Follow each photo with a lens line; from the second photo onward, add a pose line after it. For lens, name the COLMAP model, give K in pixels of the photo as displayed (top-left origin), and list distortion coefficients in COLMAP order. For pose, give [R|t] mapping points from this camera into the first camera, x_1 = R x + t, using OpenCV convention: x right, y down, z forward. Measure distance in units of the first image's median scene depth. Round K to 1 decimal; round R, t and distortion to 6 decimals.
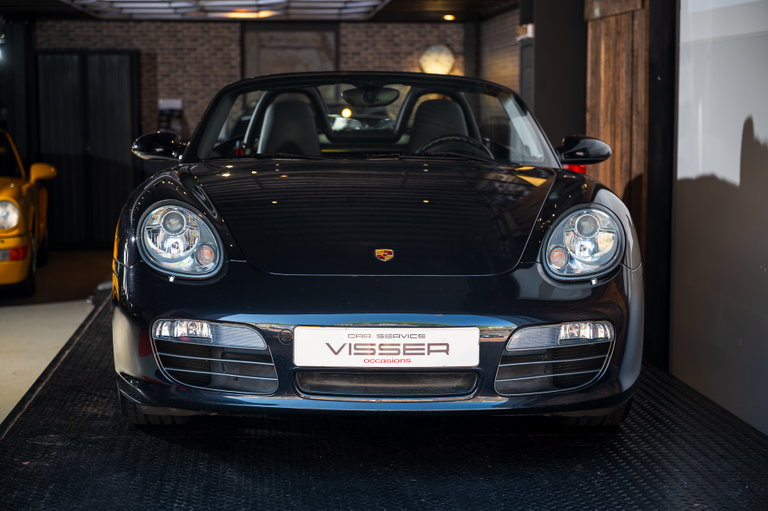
lens RADIAL K [[1501.5, 0, 384.0], [0, 1501.5, 255.5], [0, 0, 1]] dist [-0.008060, 0.032028]
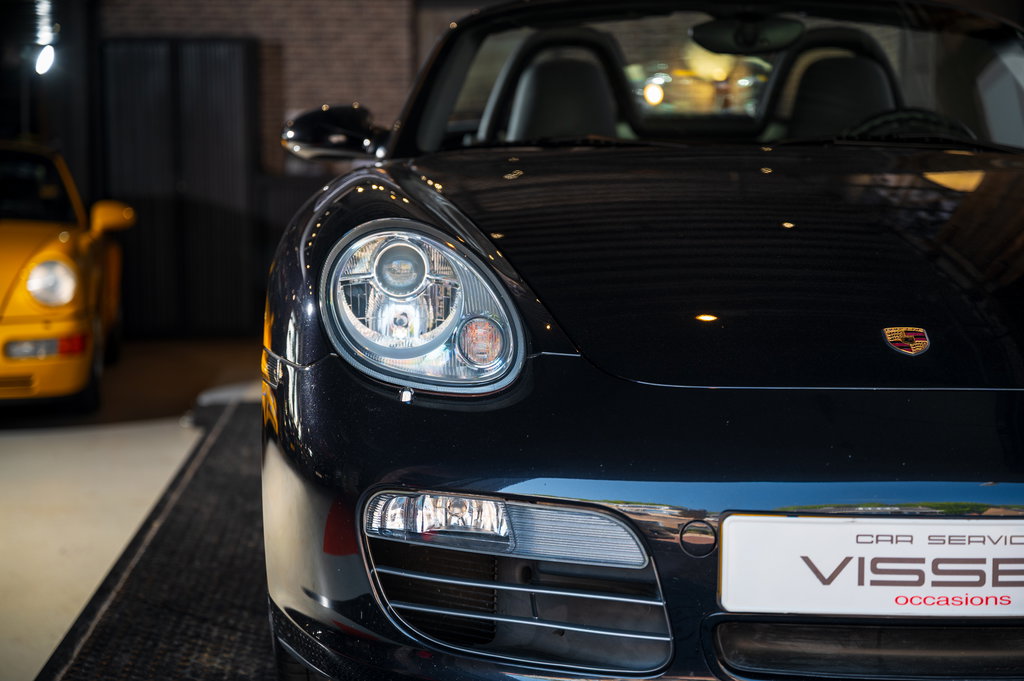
lens RADIAL K [[2002.0, 0, 512.0], [0, 2002.0, 340.5], [0, 0, 1]] dist [-0.008060, 0.032028]
pose [[0.999633, 0.000639, -0.027095, -0.096105], [-0.000782, 0.999986, -0.005250, 0.002670], [0.027092, 0.005269, 0.999619, 0.428313]]
